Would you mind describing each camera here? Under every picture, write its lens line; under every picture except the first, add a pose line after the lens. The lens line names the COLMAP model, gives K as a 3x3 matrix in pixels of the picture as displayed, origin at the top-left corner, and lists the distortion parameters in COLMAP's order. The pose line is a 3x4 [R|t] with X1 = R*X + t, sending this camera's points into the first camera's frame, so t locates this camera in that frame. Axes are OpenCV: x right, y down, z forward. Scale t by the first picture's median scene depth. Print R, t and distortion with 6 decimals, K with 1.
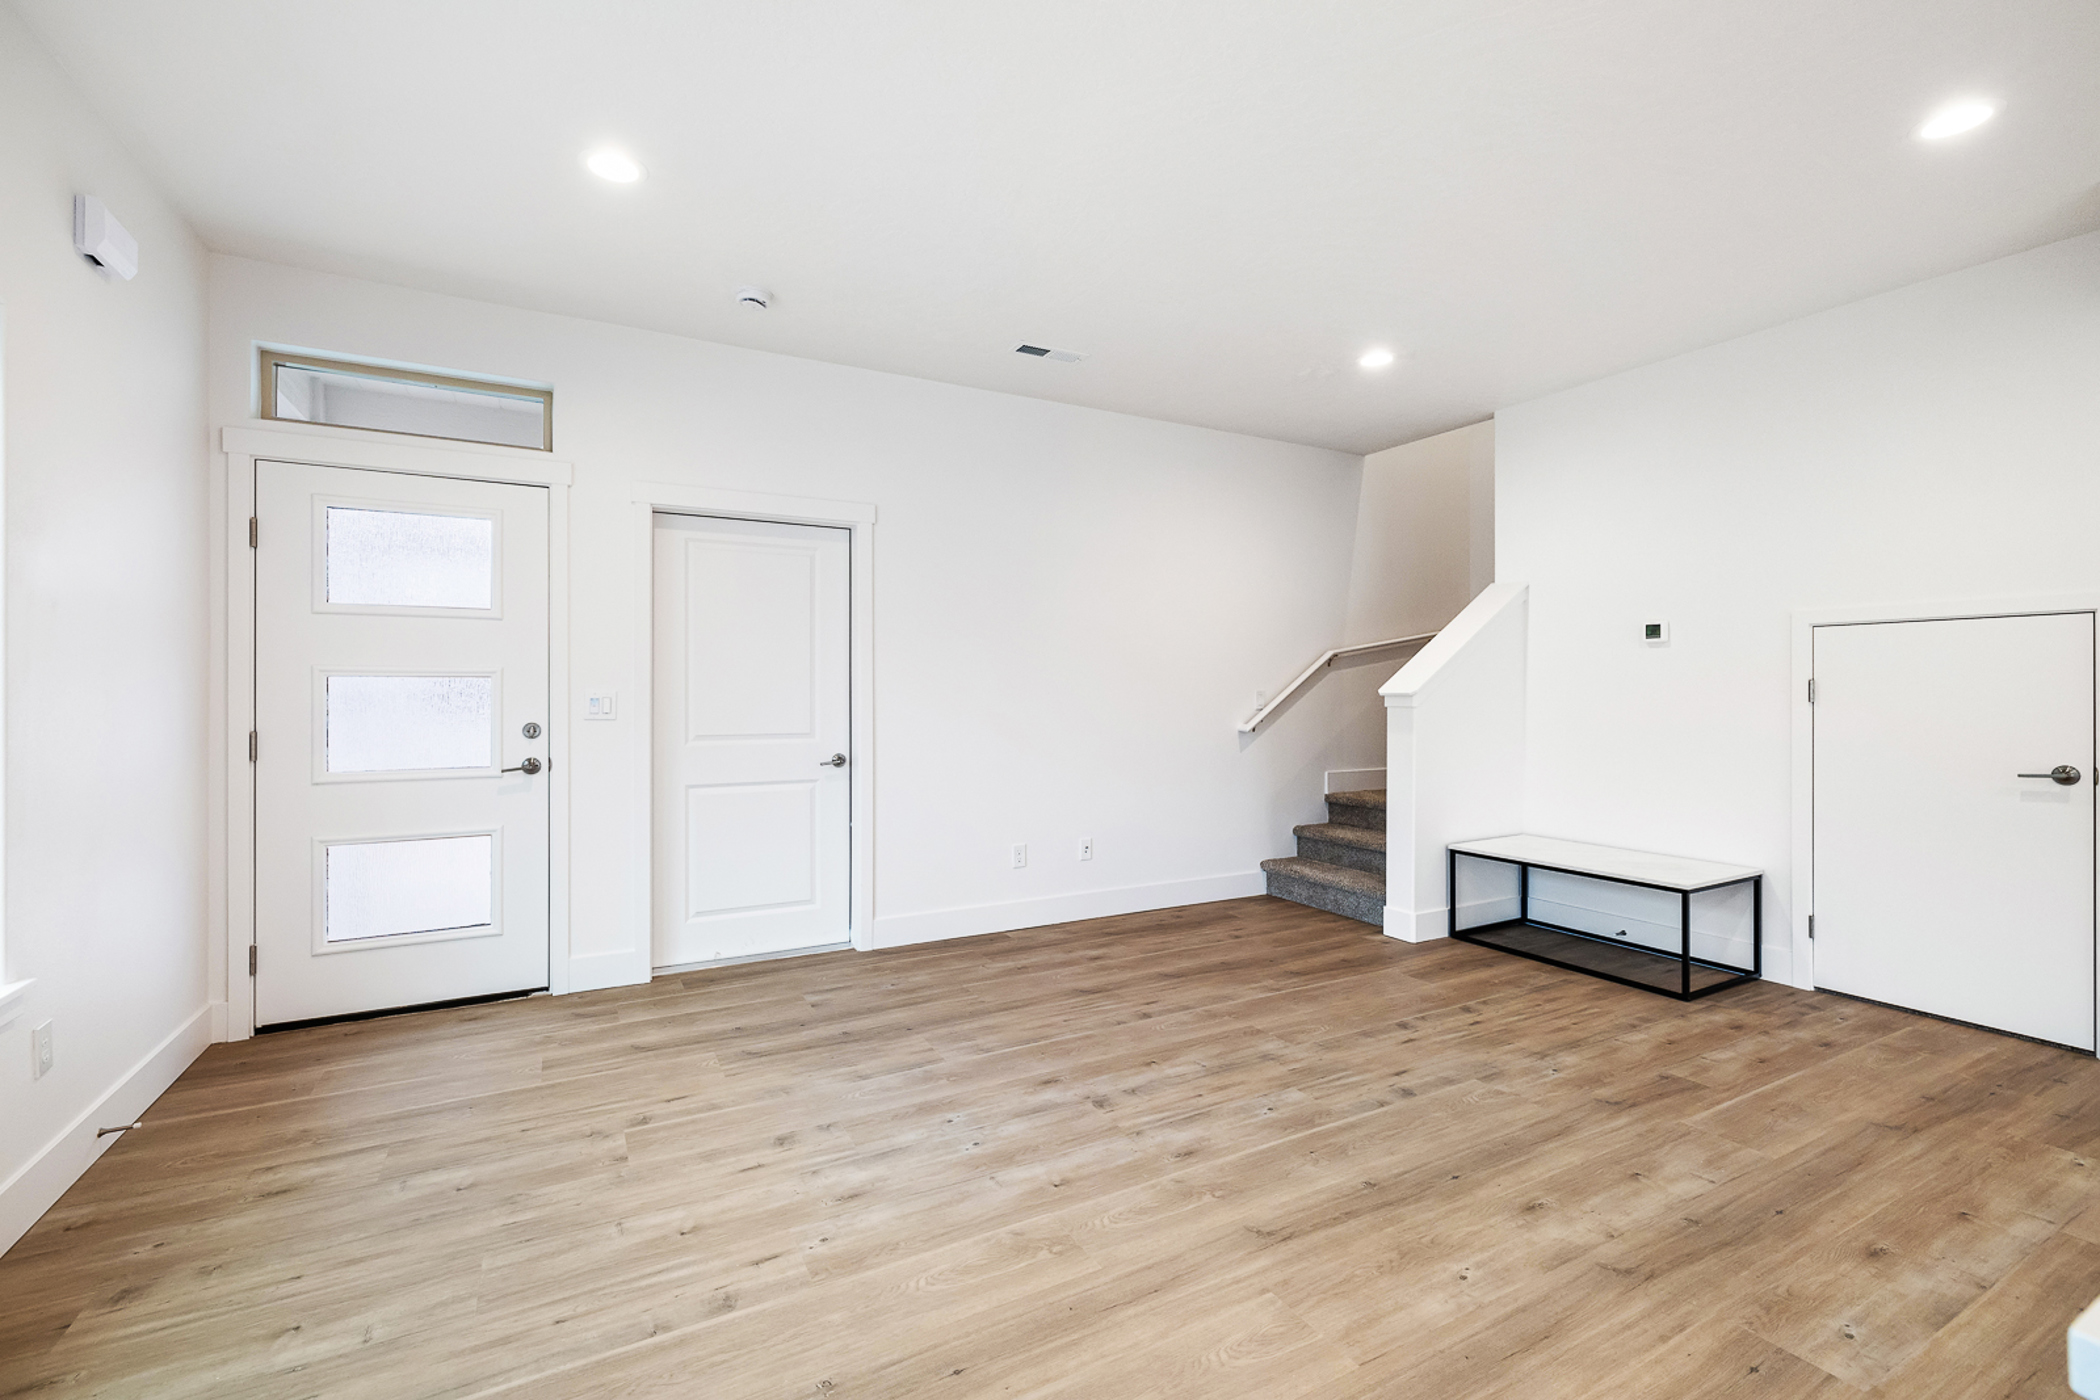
lens RADIAL K [[892.8, 0, 1041.4], [0, 892.8, 697.7], [0, 0, 1]] dist [0.001118, -0.000460]
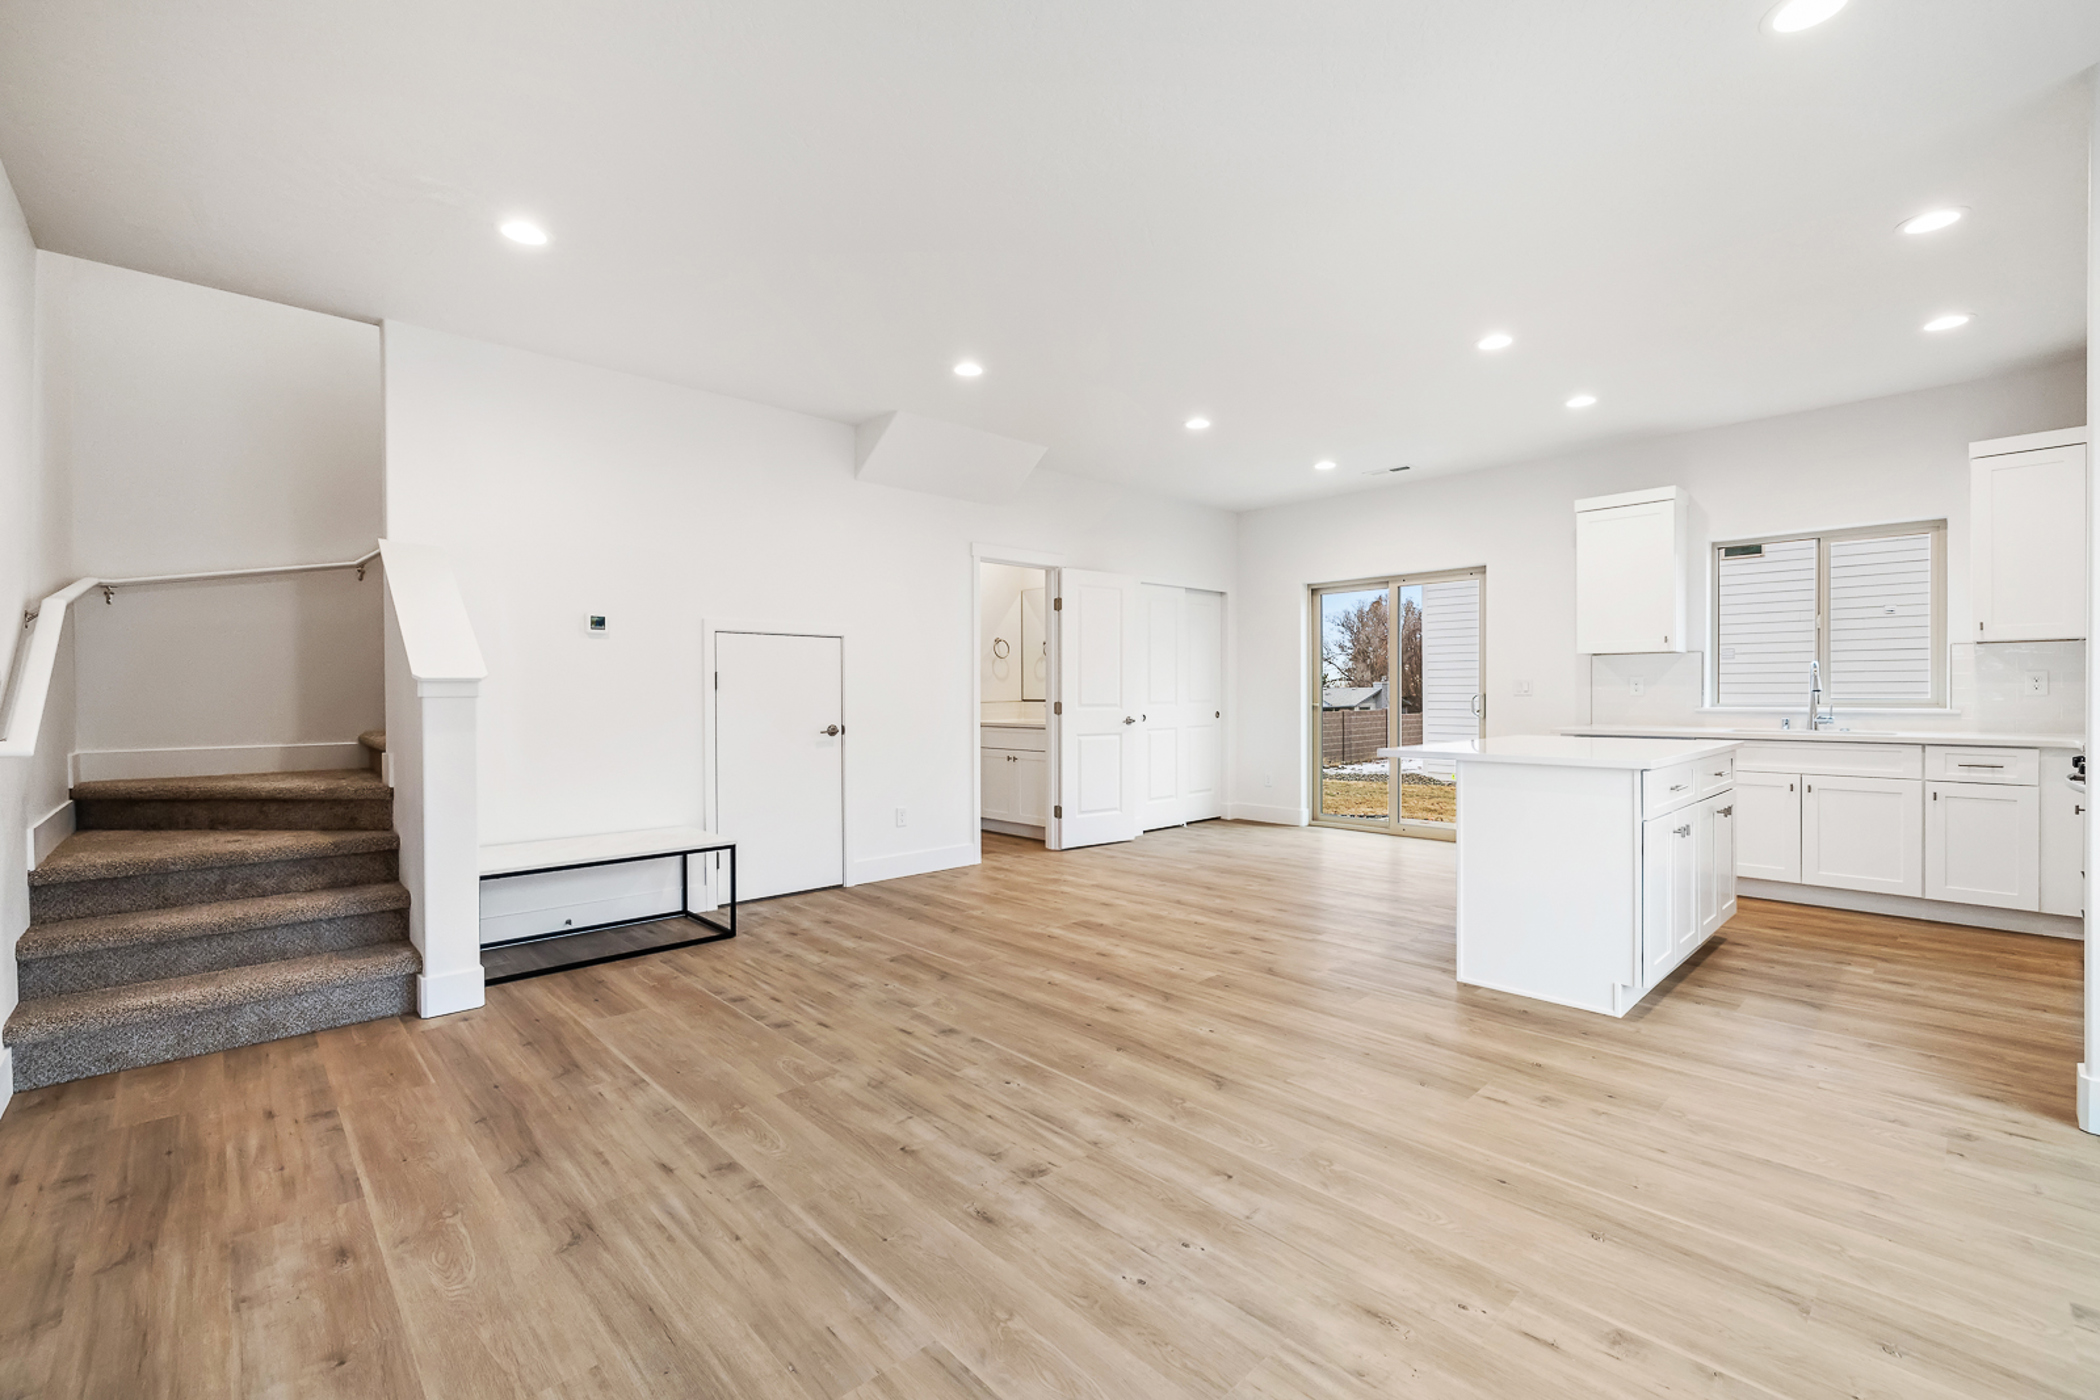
lens RADIAL K [[892.8, 0, 1038.8], [0, 892.8, 694.3], [0, 0, 1]] dist [0.001118, -0.000460]
pose [[-0.254874, 0.000159, 0.966974, -0.674371], [0.008614, 0.999961, 0.002106, 0.018230], [-0.966936, 0.008866, -0.254865, 1.127151]]
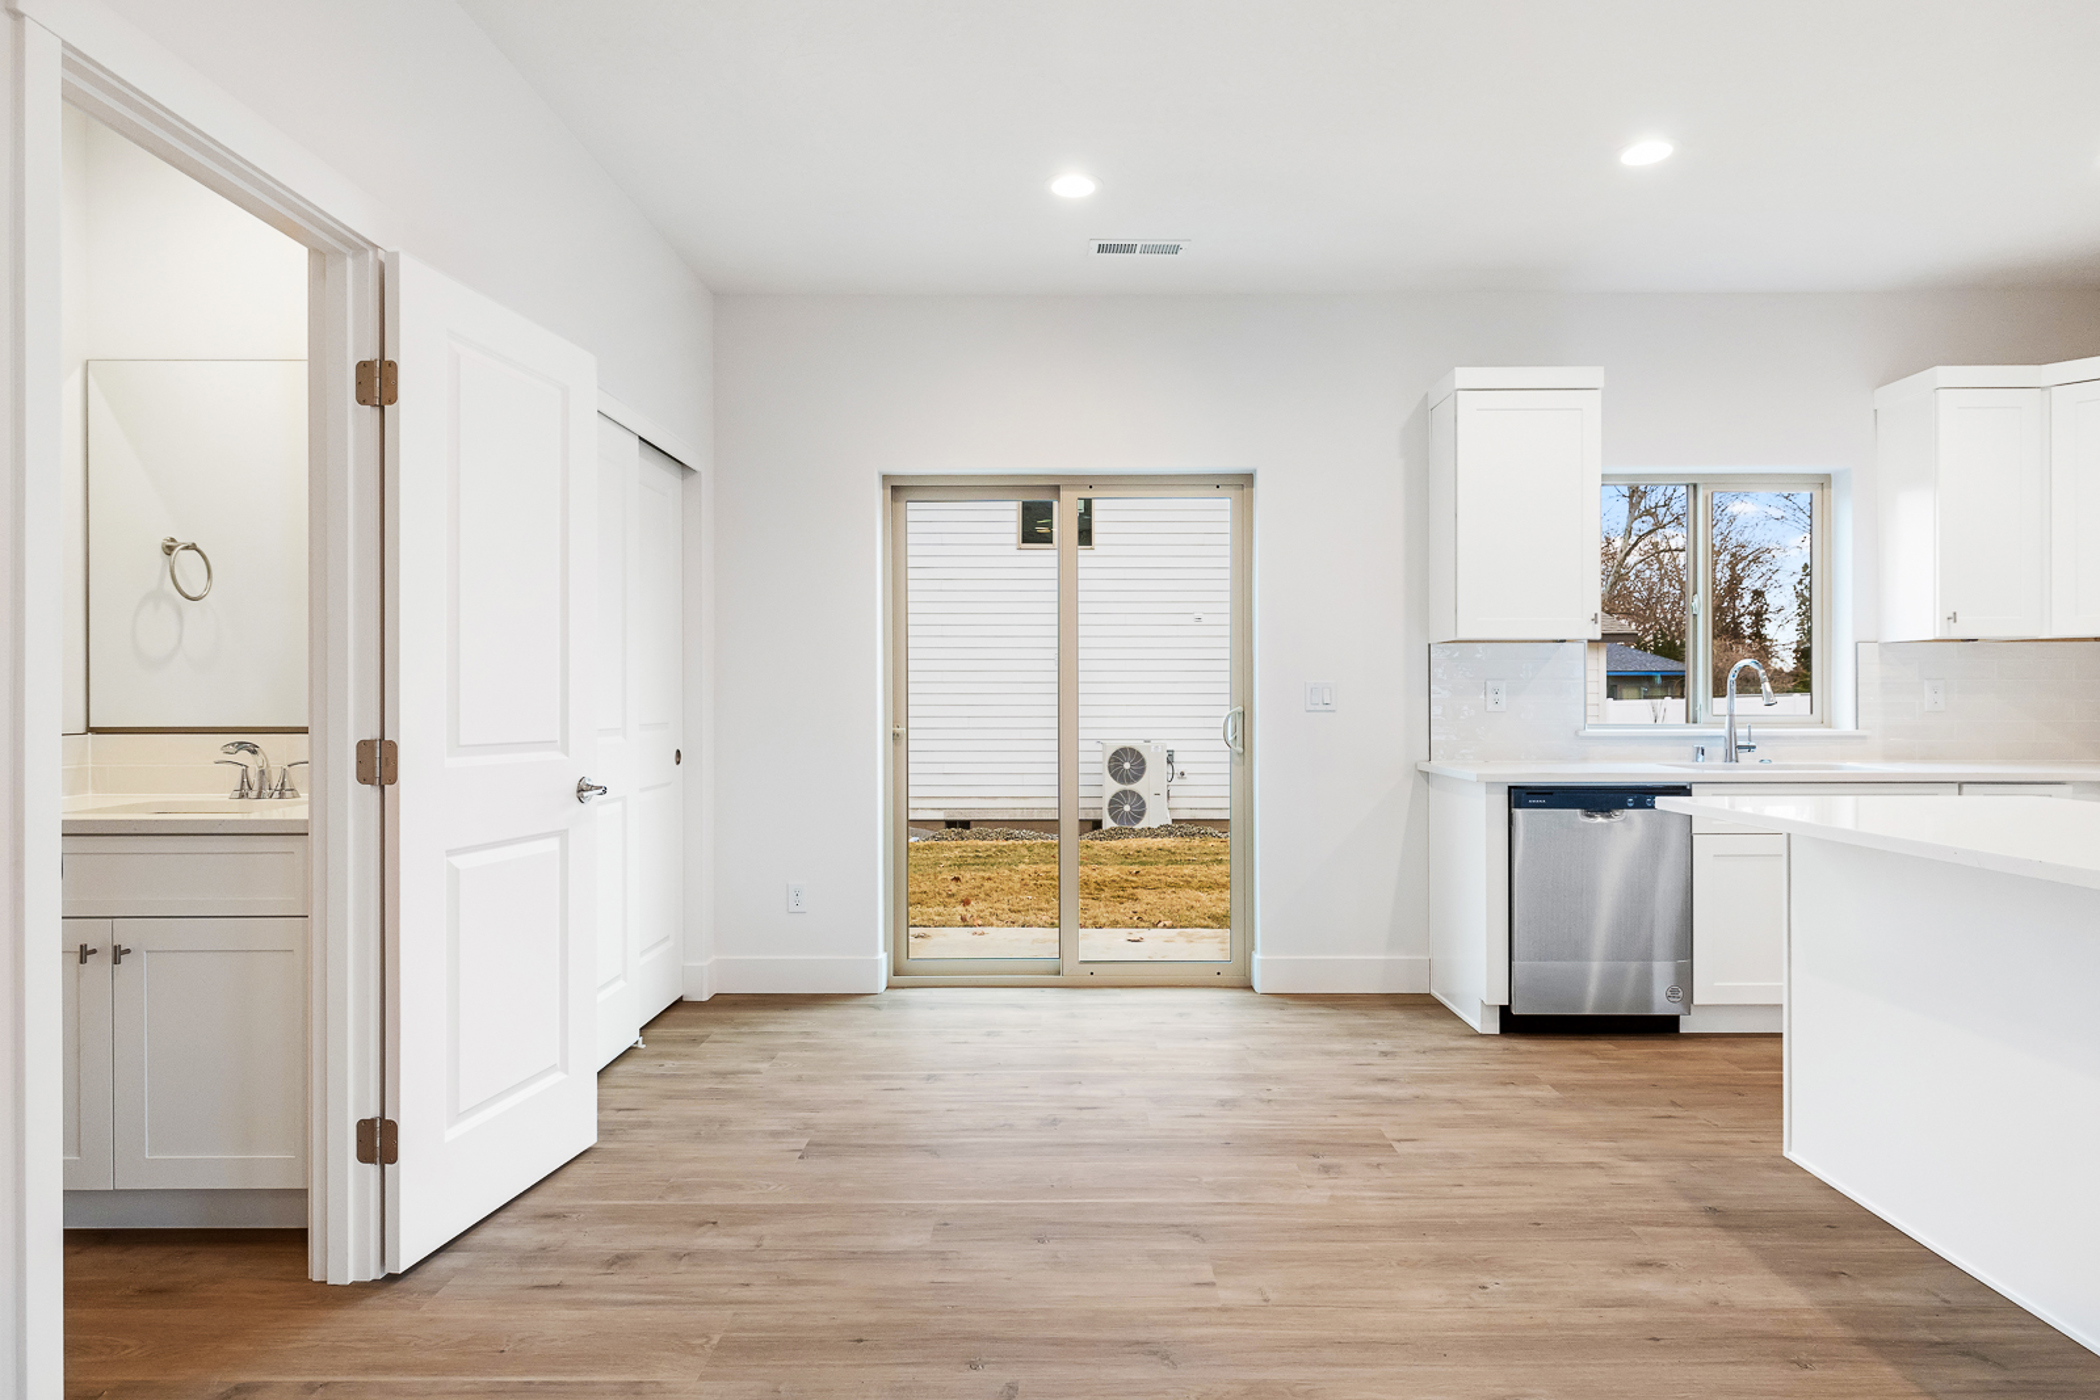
lens RADIAL K [[1163.2, 0, 1062.3], [0, 1163.2, 697.9], [0, 0, 1]] dist [0.006035, -0.001932]
pose [[-0.882322, 0.002840, 0.470638, 0.716261], [0.003479, 0.999994, 0.000487, 0.015759], [-0.470634, 0.002067, -0.882326, 0.994420]]
